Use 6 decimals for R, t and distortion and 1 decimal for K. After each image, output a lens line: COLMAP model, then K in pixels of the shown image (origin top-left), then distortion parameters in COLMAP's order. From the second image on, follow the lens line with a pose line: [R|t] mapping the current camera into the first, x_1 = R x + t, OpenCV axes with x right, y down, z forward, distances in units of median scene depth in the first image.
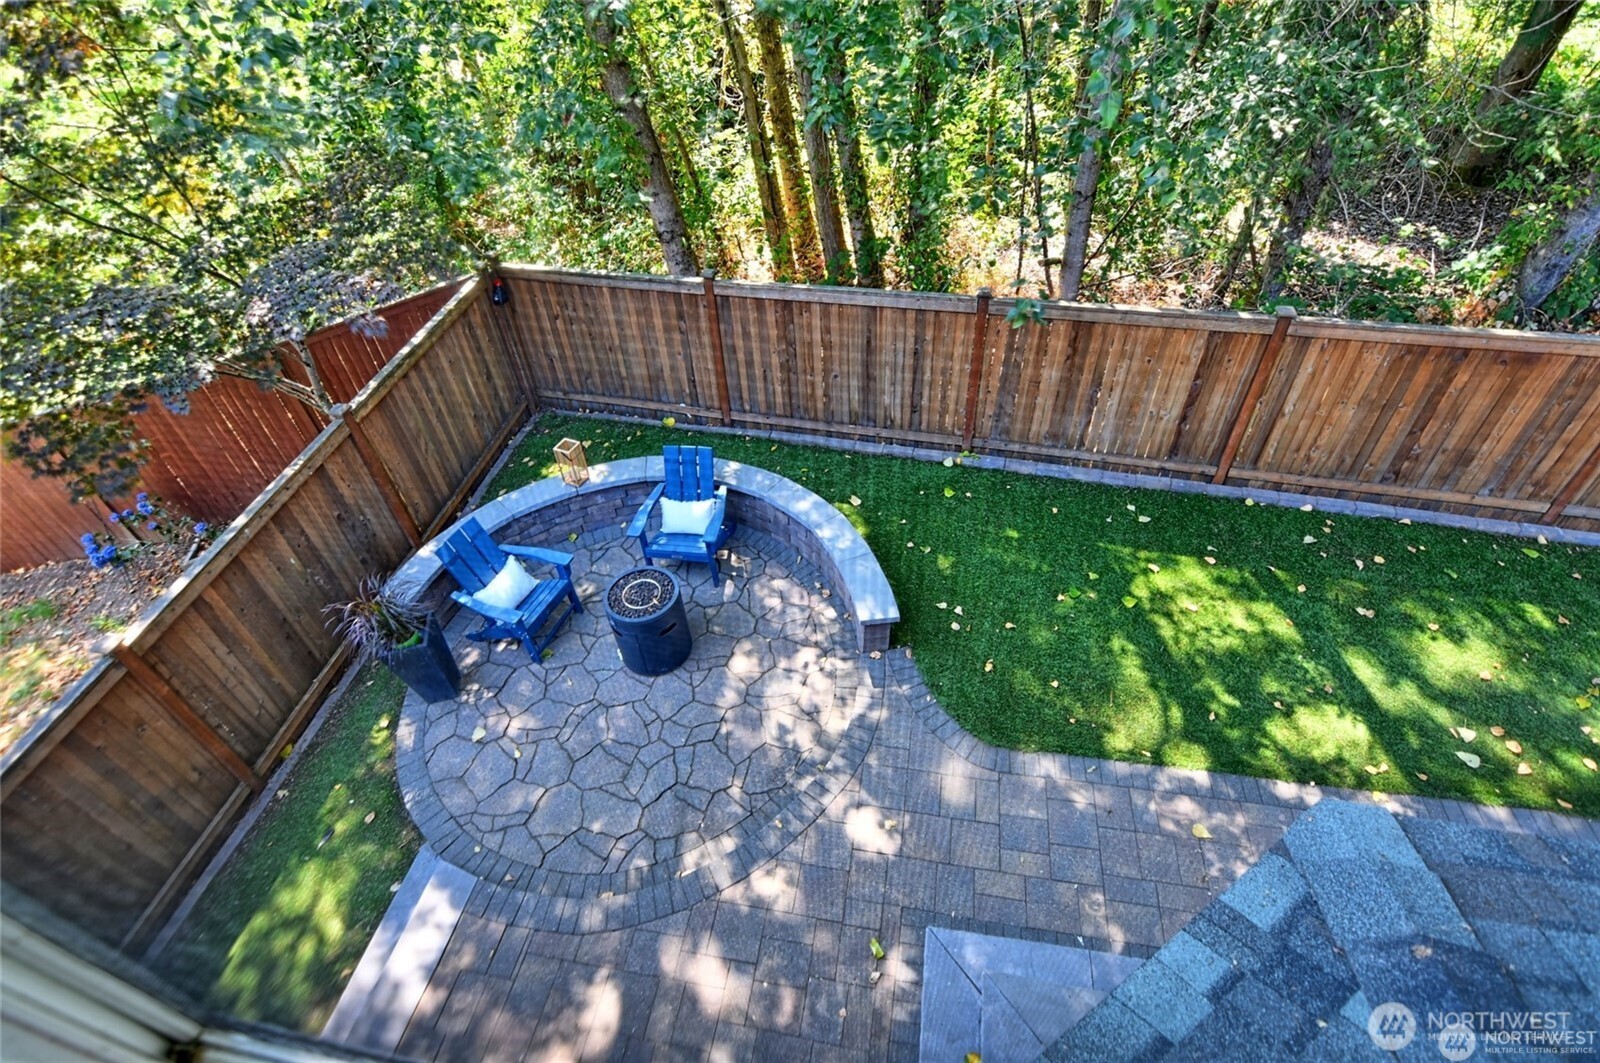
lens RADIAL K [[768.4, 0, 801.3], [0, 768.4, 534.3], [0, 0, 1]] dist [0.009319, -0.001871]
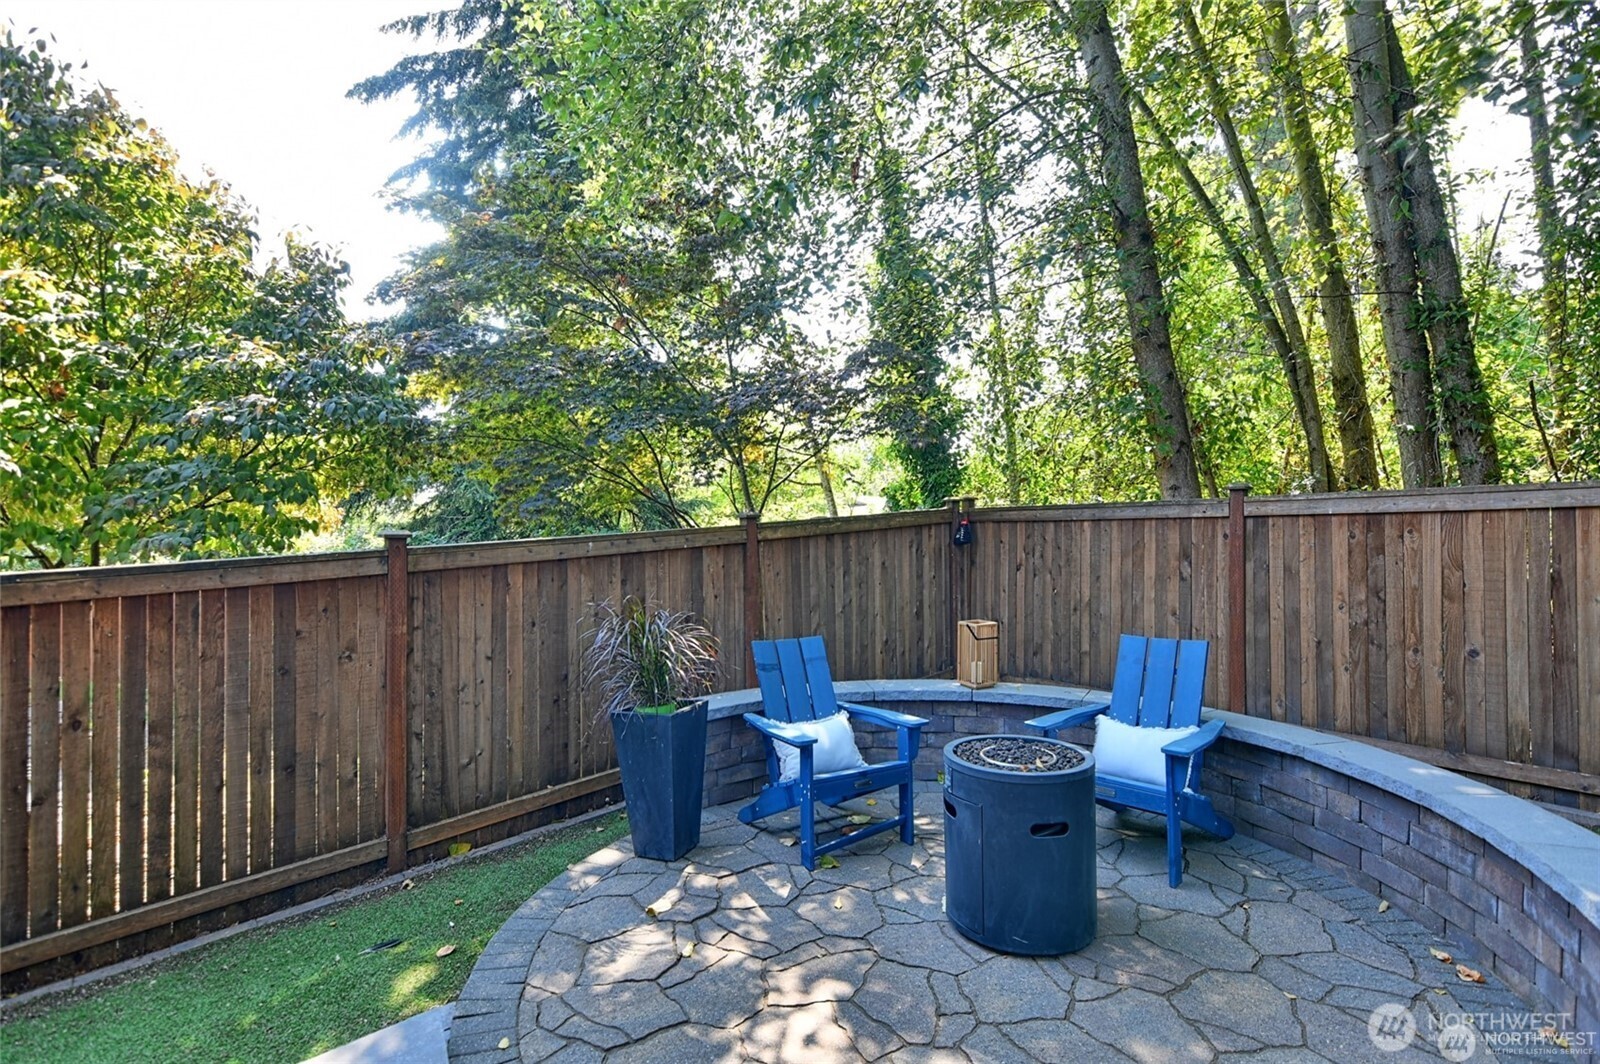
lens RADIAL K [[768.4, 0, 804.9], [0, 768.4, 531.1], [0, 0, 1]] dist [0.009319, -0.001871]
pose [[0.803045, 0.048223, -0.593965, -0.015790], [-0.429126, 0.738381, -0.520234, 0.231844], [0.413485, 0.672657, 0.613647, 0.401687]]
